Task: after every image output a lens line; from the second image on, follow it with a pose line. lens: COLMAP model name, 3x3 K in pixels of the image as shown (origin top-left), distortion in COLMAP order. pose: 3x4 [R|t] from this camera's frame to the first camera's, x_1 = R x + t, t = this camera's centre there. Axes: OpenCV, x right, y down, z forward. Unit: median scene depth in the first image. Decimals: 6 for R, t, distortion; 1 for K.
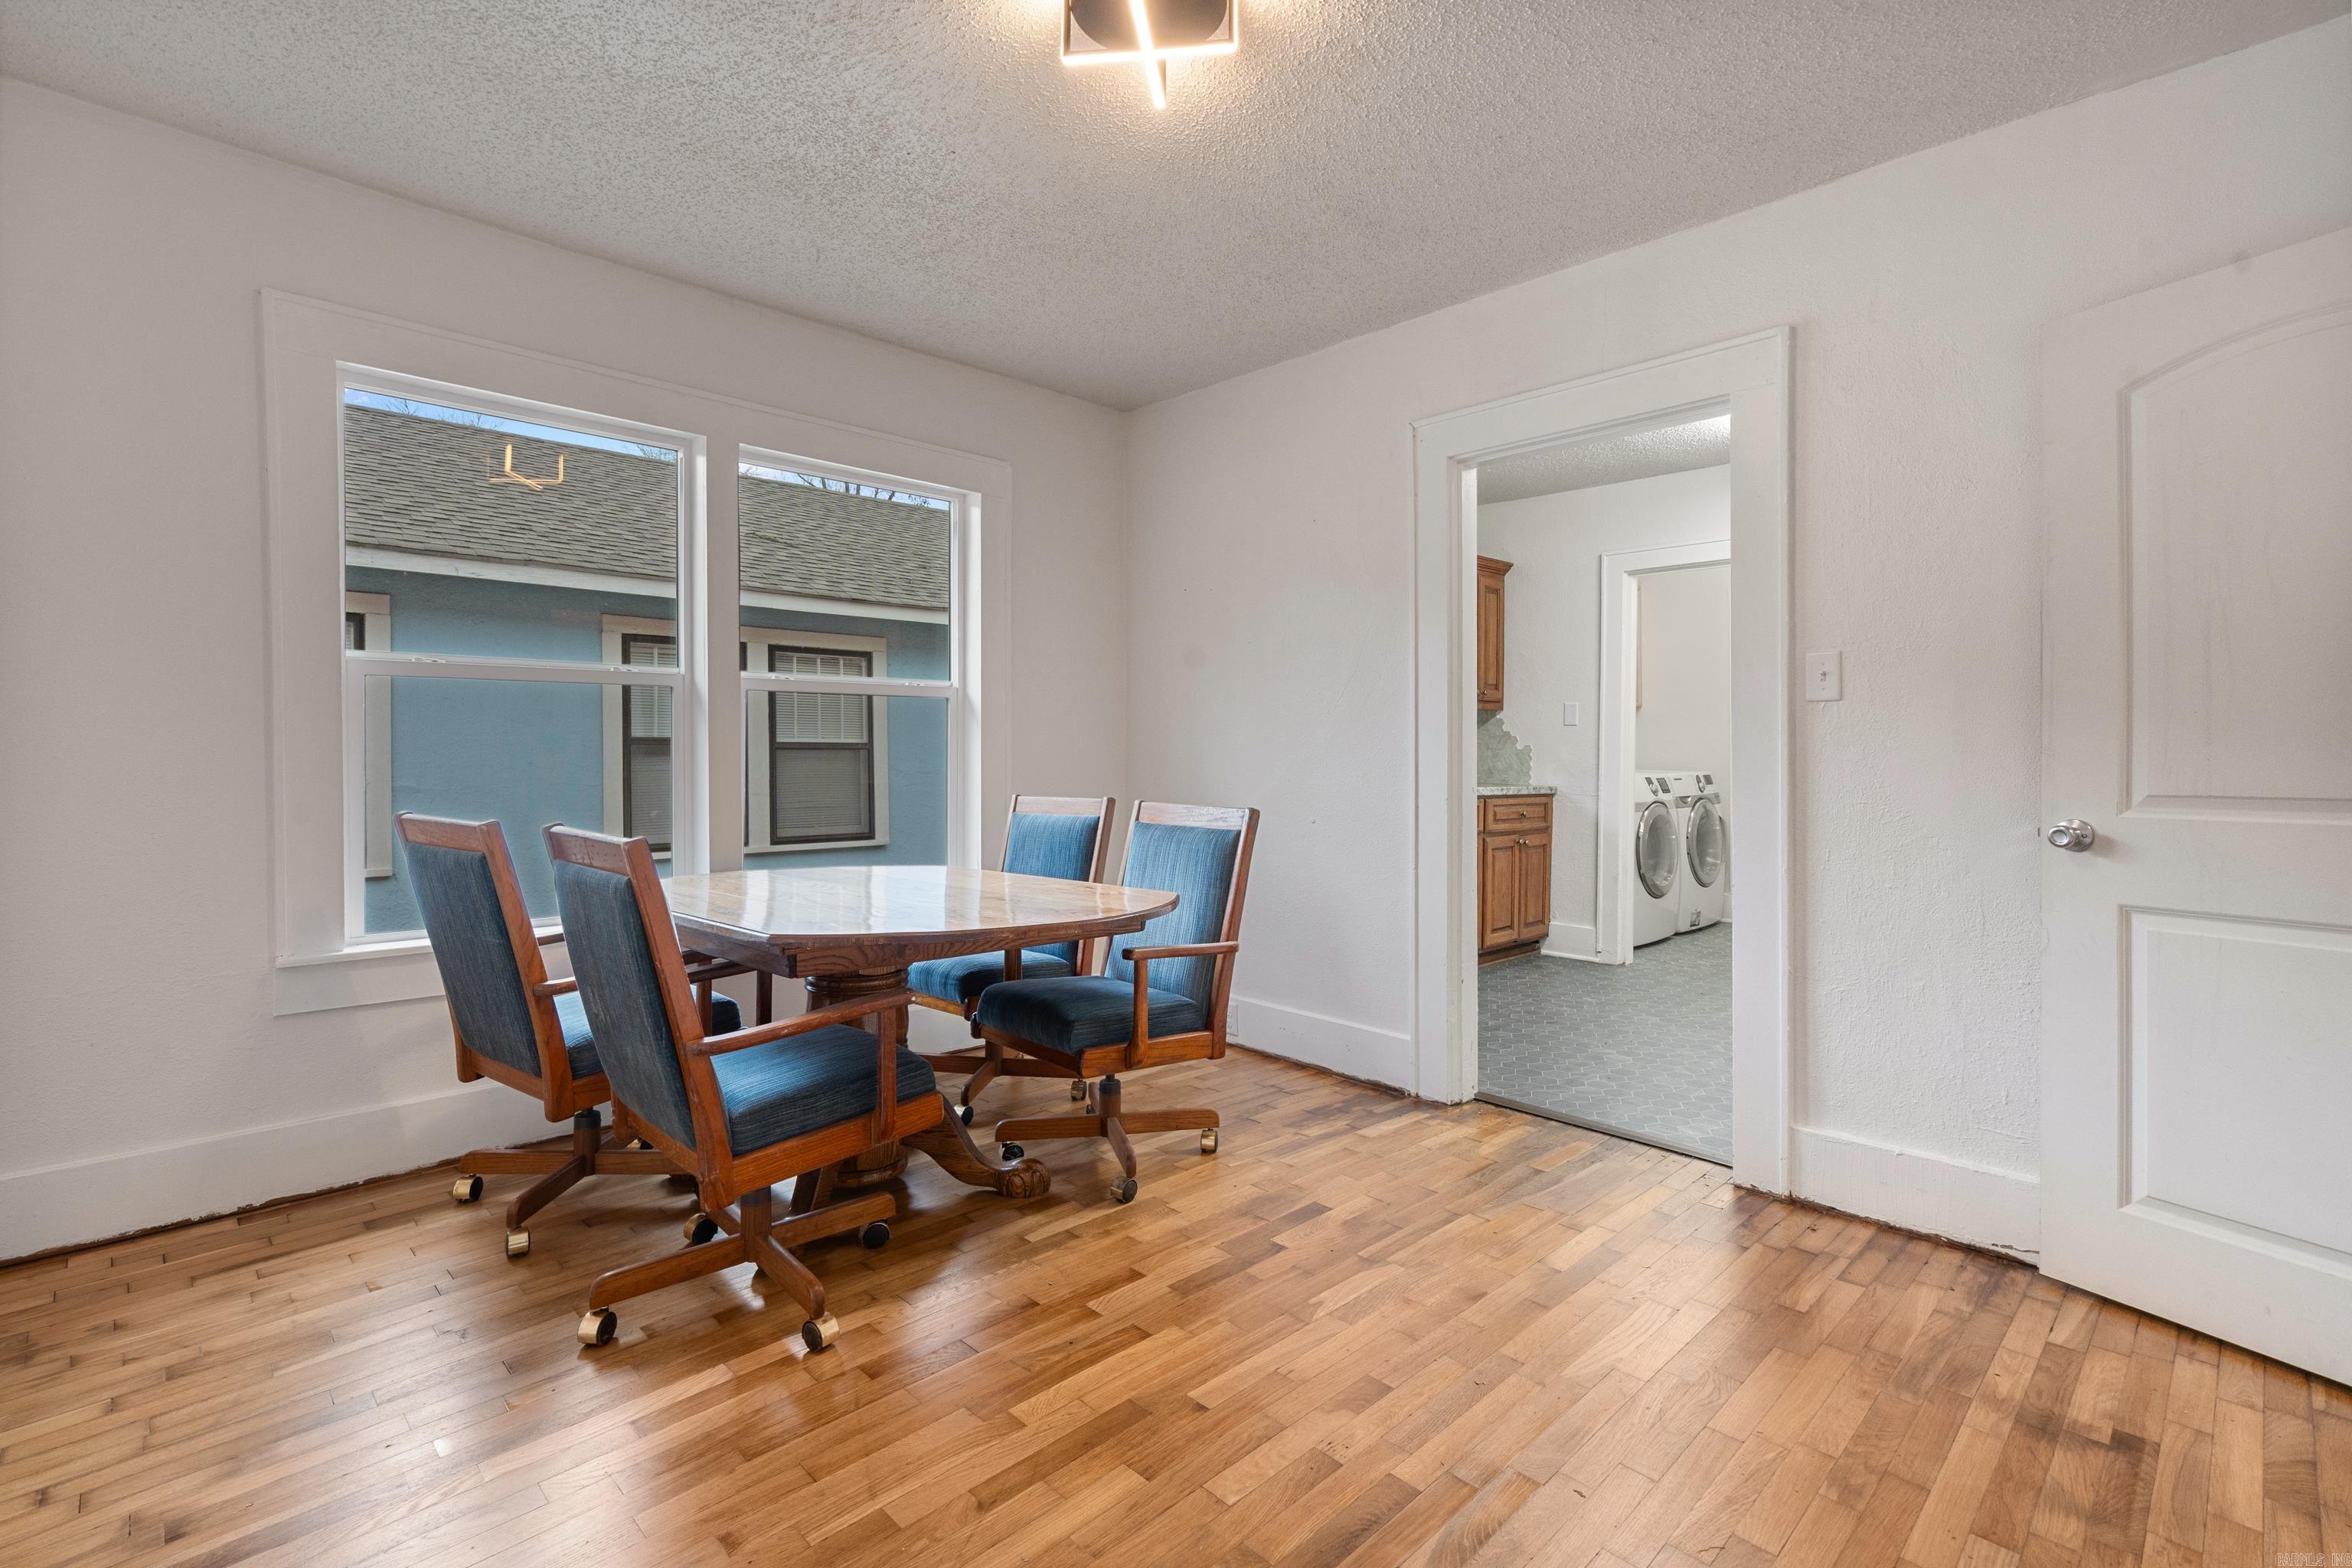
lens RADIAL K [[1073.6, 0, 1171.6], [0, 1073.6, 759.5], [0, 0, 1]] dist [-0.000127, -0.000178]
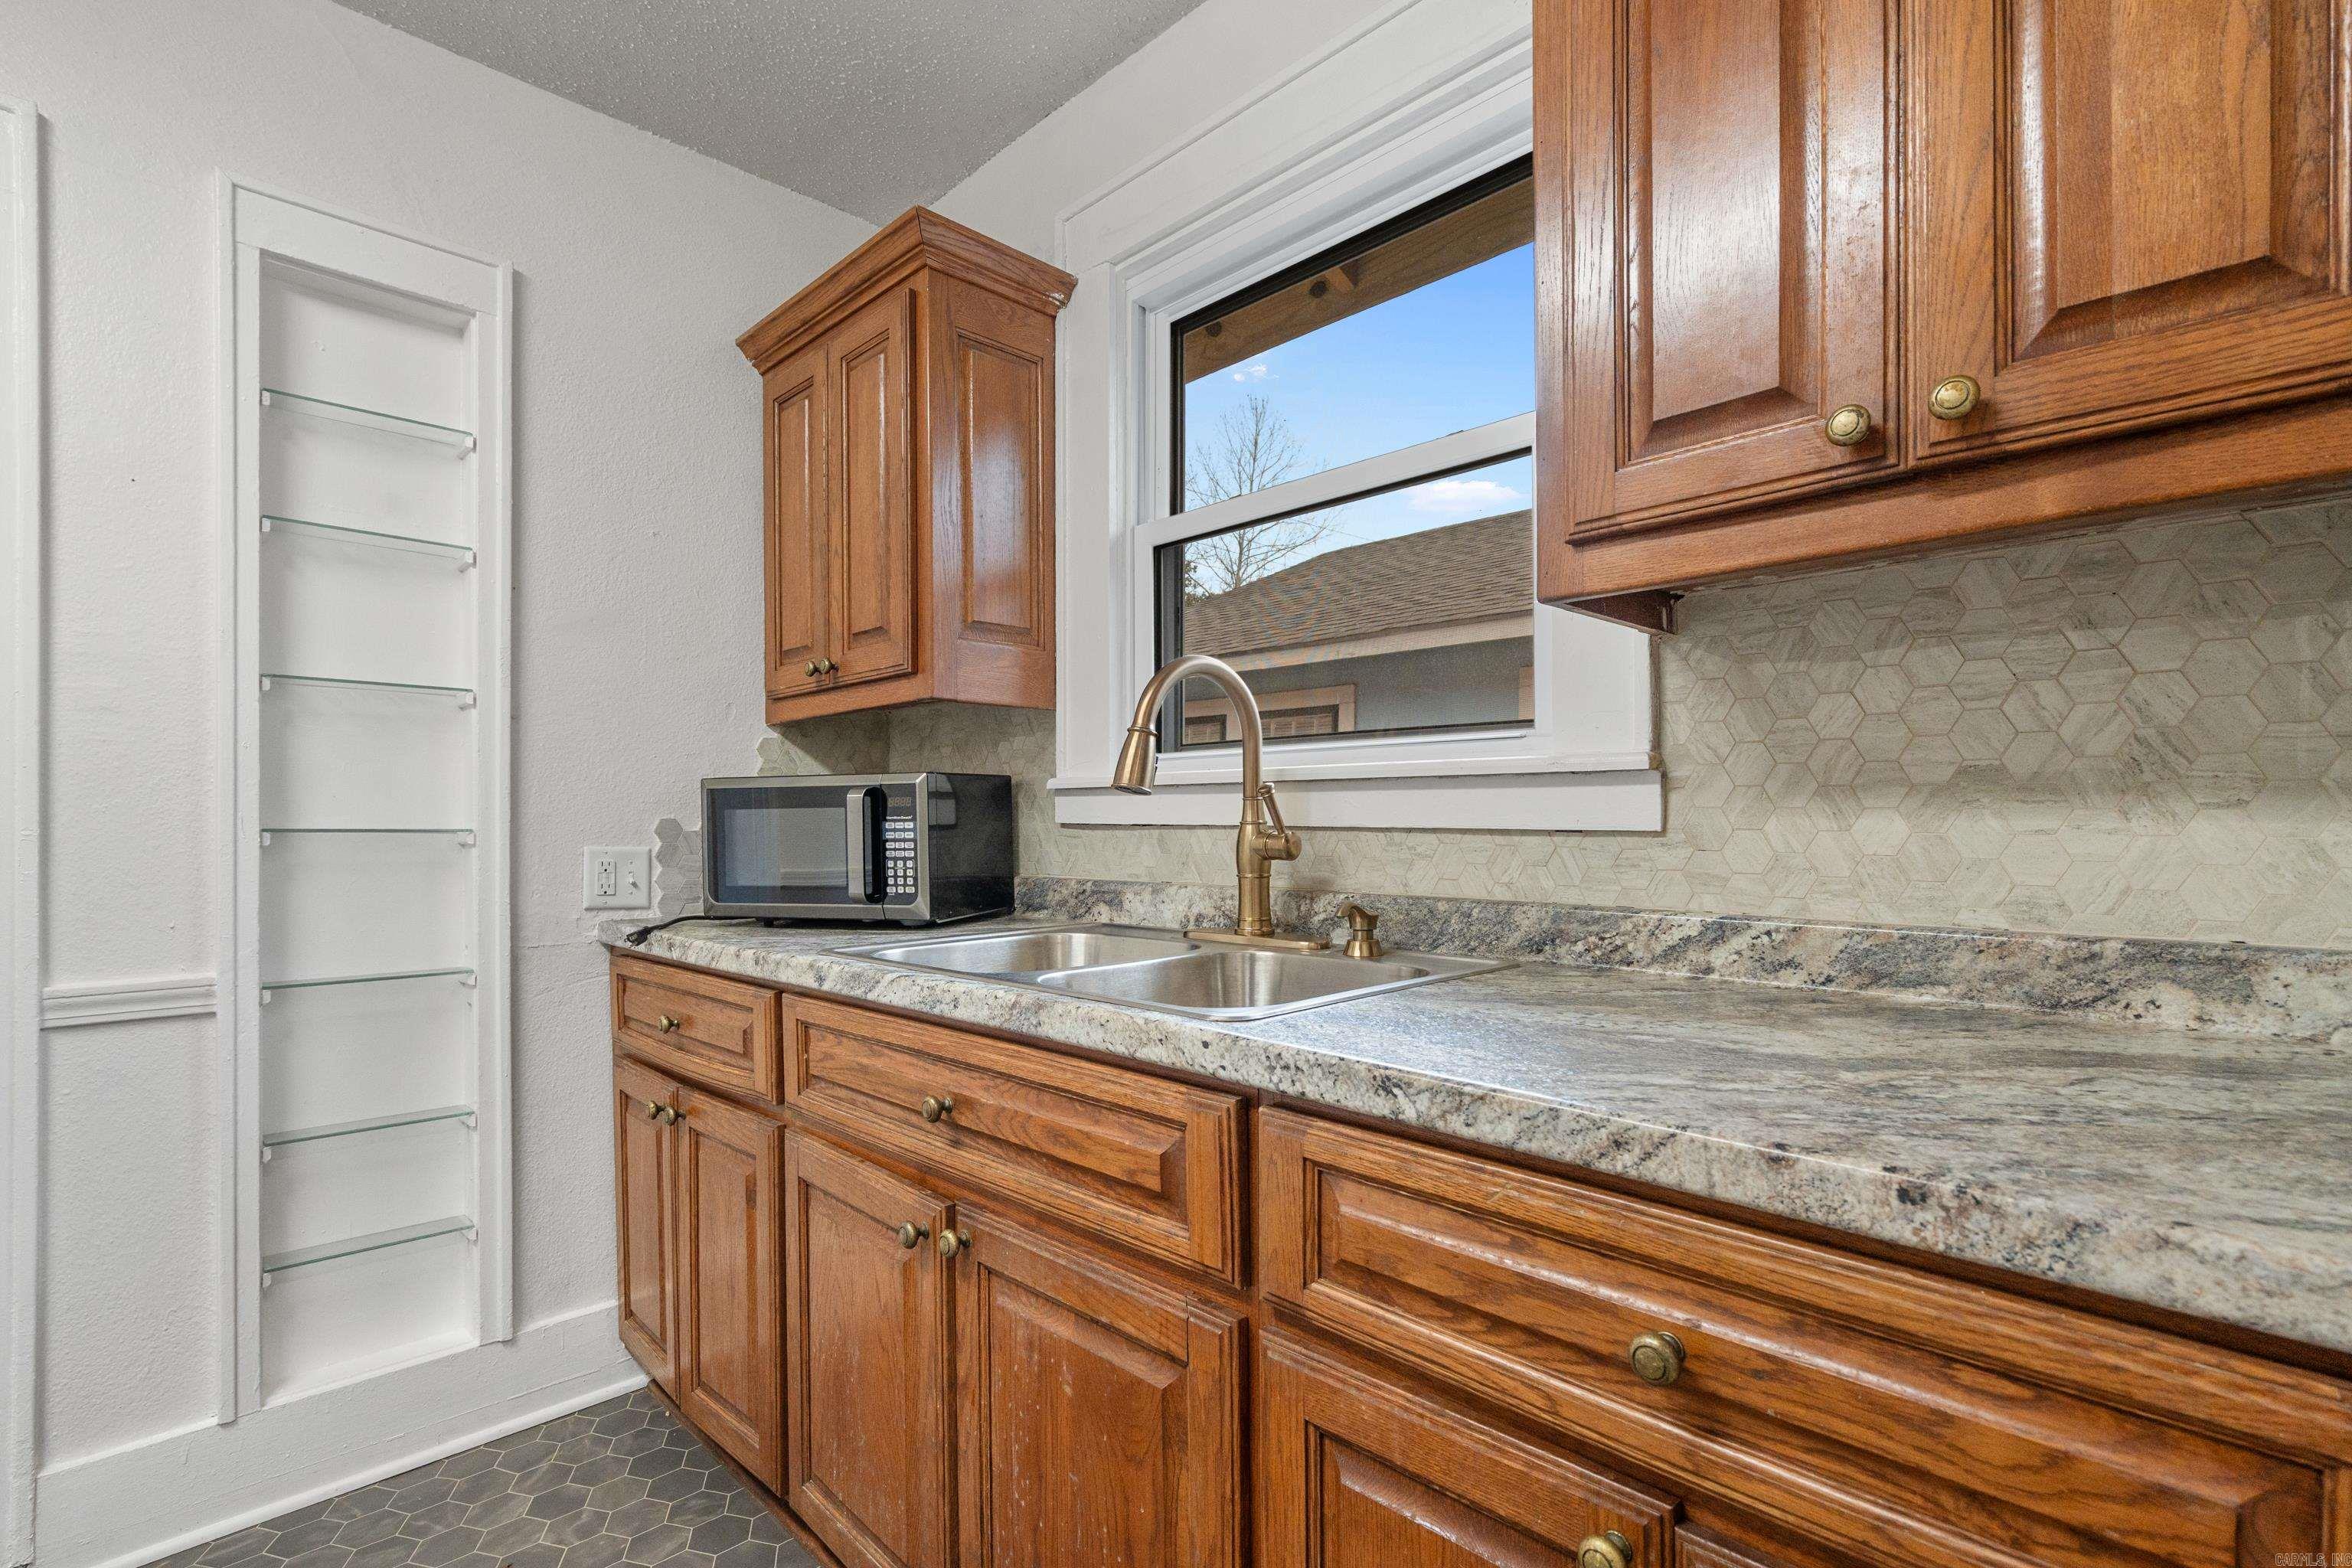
lens RADIAL K [[1095.5, 0, 1161.4], [0, 1095.5, 830.1], [0, 0, 1]] dist [0.001549, 0.000473]
pose [[0.003431, 0.002677, -0.999991, 0.447590], [-0.008242, 0.999963, 0.002649, -0.007617], [0.999960, 0.008232, 0.003453, 0.937303]]
